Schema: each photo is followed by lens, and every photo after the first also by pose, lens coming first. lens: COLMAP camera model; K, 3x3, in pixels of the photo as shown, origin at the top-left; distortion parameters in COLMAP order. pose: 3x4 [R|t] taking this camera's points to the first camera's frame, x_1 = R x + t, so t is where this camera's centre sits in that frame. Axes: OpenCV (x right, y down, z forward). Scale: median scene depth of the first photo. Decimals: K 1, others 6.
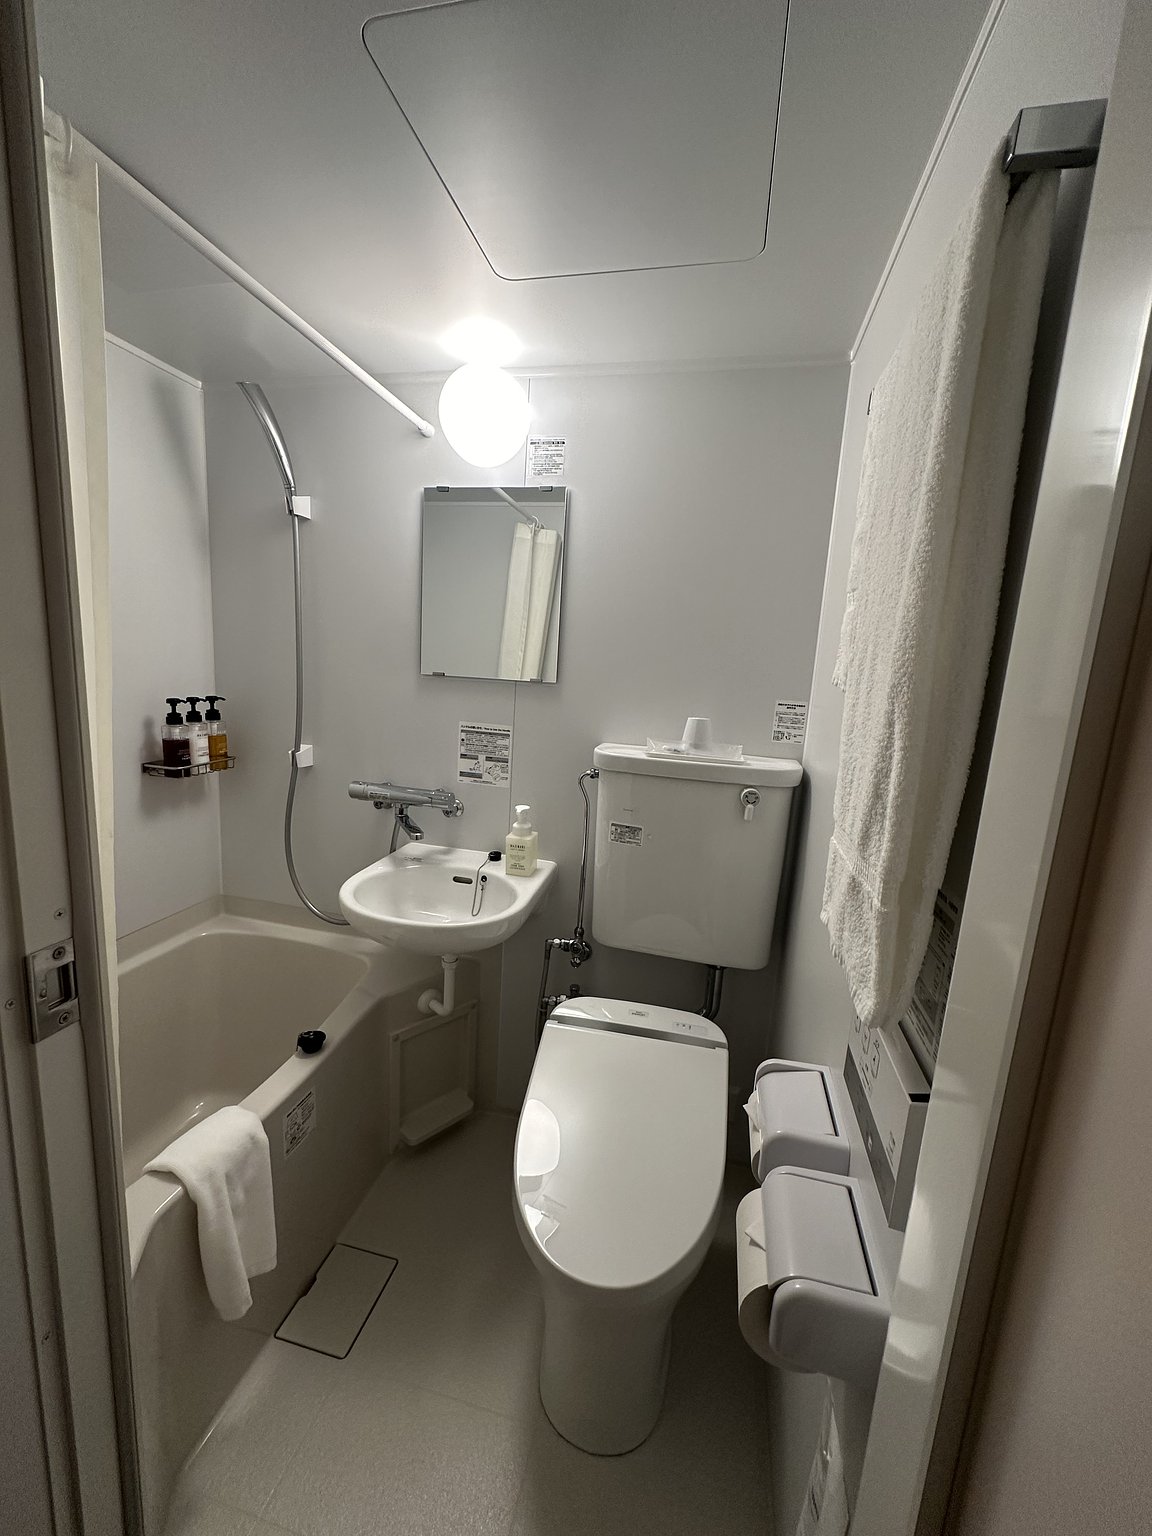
lens RADIAL K [[607.8, 0, 576.0], [0, 607.8, 768.0], [0, 0, 1]] dist [-0.000497, 0.000340]
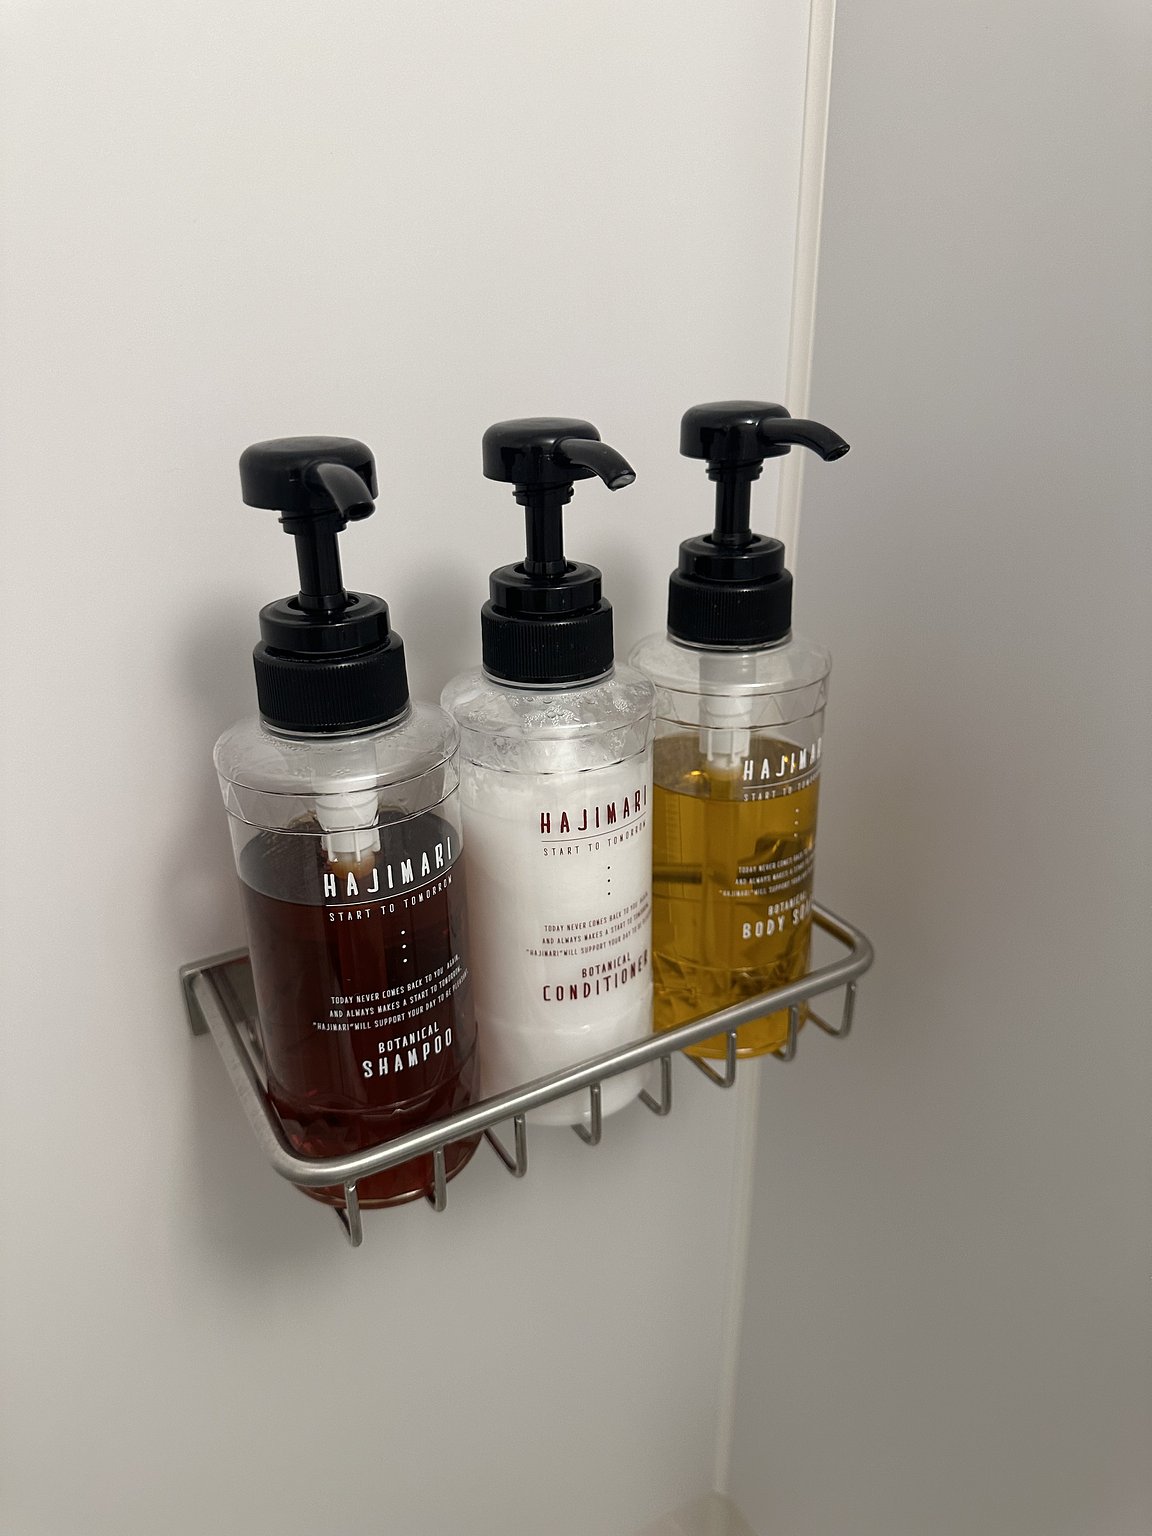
lens RADIAL K [[1075.8, 0, 576.0], [0, 1075.8, 768.0], [0, 0, 1]] dist [-0.001489, -0.000306]
pose [[0.682689, 0.224471, -0.695376, -0.488698], [-0.072079, 0.967692, 0.241612, -0.103752], [0.727145, -0.114824, 0.676813, 0.868601]]
